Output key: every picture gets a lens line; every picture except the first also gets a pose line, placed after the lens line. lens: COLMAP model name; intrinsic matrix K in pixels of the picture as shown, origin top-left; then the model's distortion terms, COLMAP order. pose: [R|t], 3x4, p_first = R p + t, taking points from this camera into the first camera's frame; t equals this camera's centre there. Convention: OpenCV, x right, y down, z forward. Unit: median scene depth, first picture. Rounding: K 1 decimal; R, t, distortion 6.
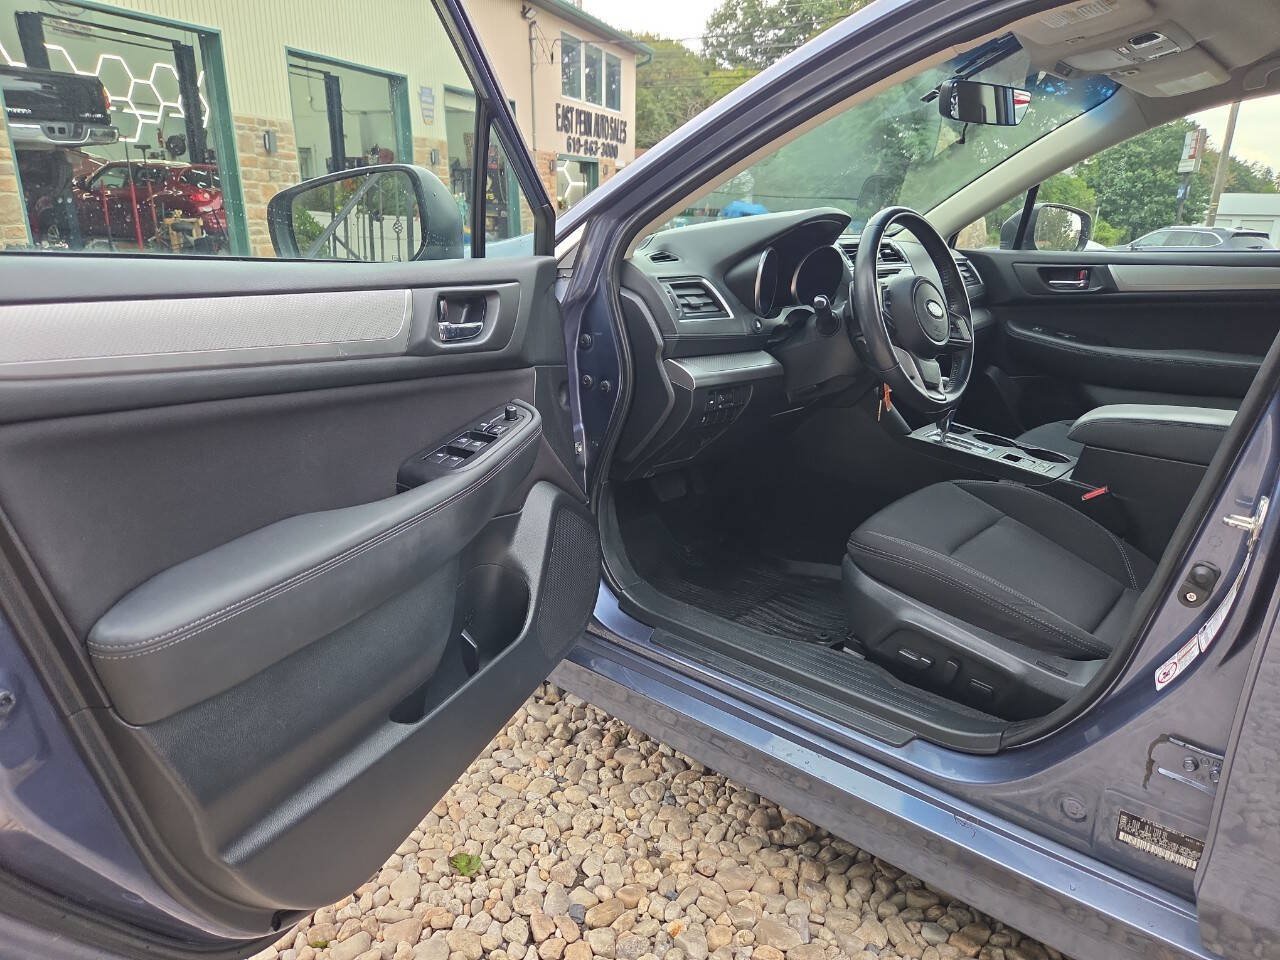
lens RADIAL K [[874.6, 0, 632.2], [0, 874.6, 502.1], [0, 0, 1]] dist [0.057094, -0.051409]
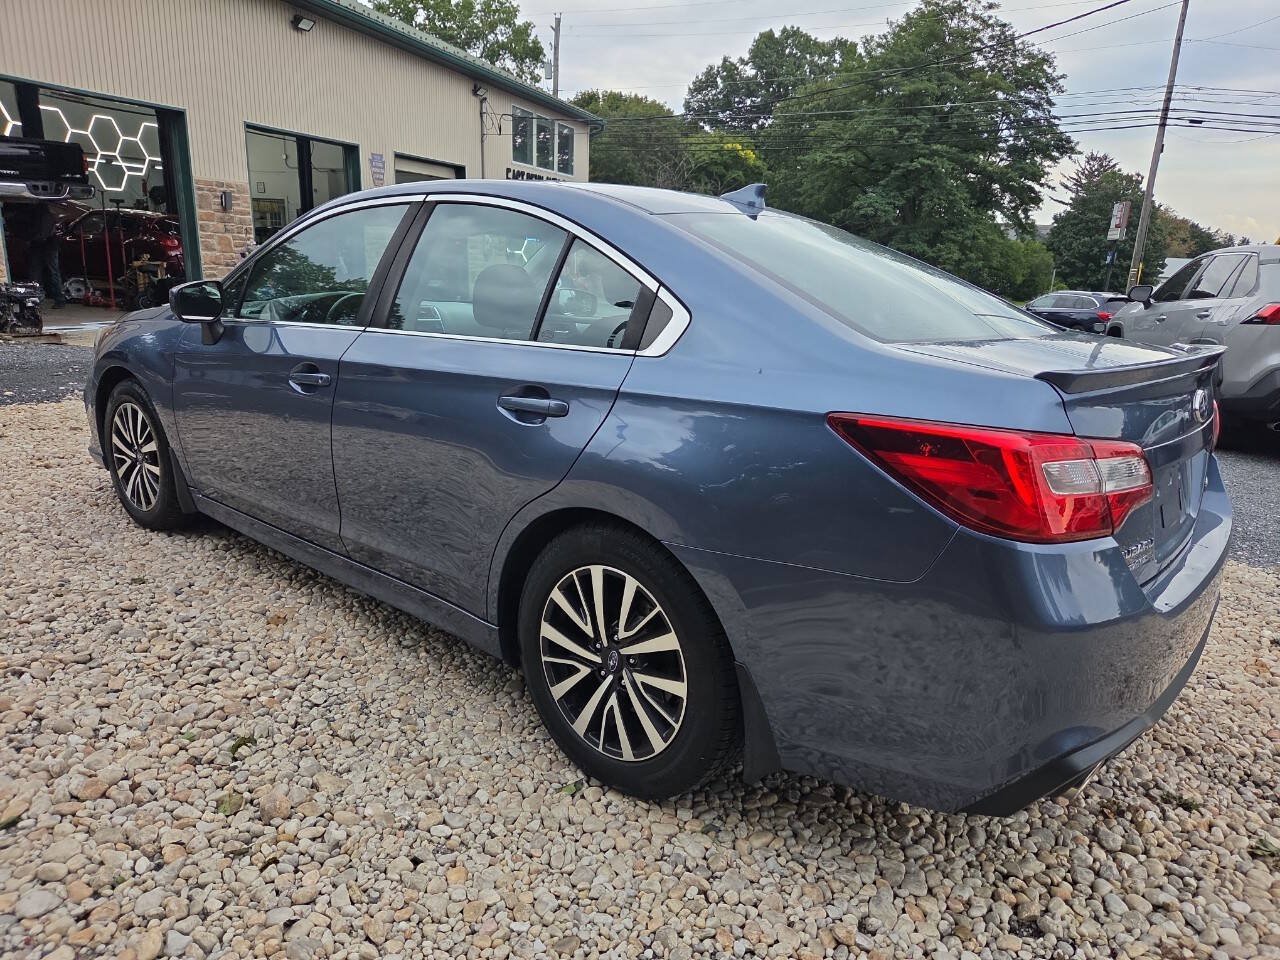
lens RADIAL K [[874.6, 0, 643.6], [0, 874.6, 481.2], [0, 0, 1]] dist [0.057094, -0.051409]
pose [[0.999531, 0.021323, 0.021974, 0.078042], [-0.019686, 0.997197, -0.072190, 0.023842], [-0.023451, 0.071724, 0.997149, -0.097446]]
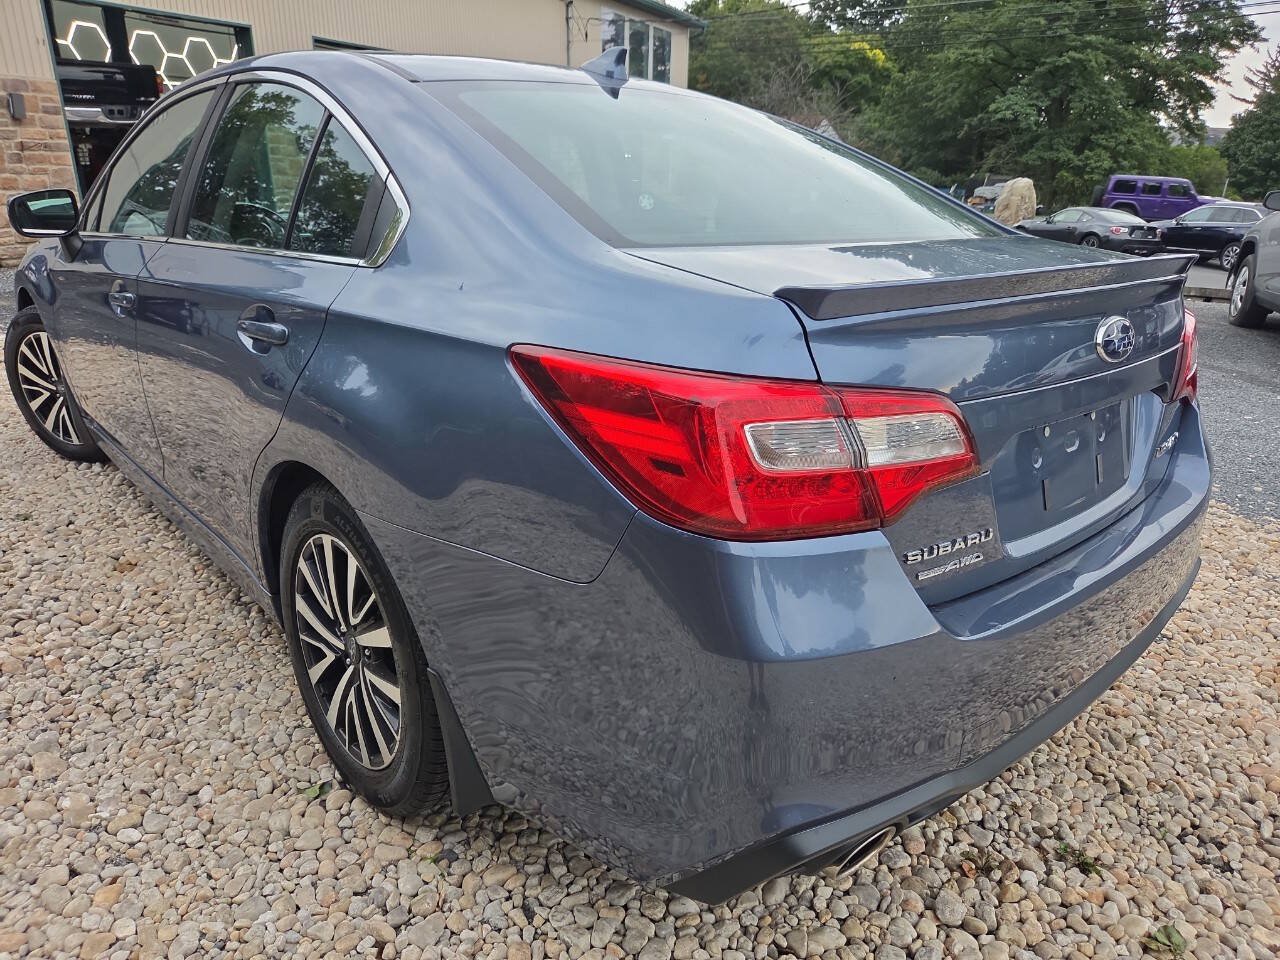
lens RADIAL K [[874.6, 0, 633.6], [0, 874.6, 505.8], [0, 0, 1]] dist [0.057094, -0.051409]
pose [[0.992273, 0.049502, -0.113768, 0.115529], [-0.045242, 0.998186, 0.039728, 0.018863], [0.115529, -0.034274, 0.992713, -0.072840]]
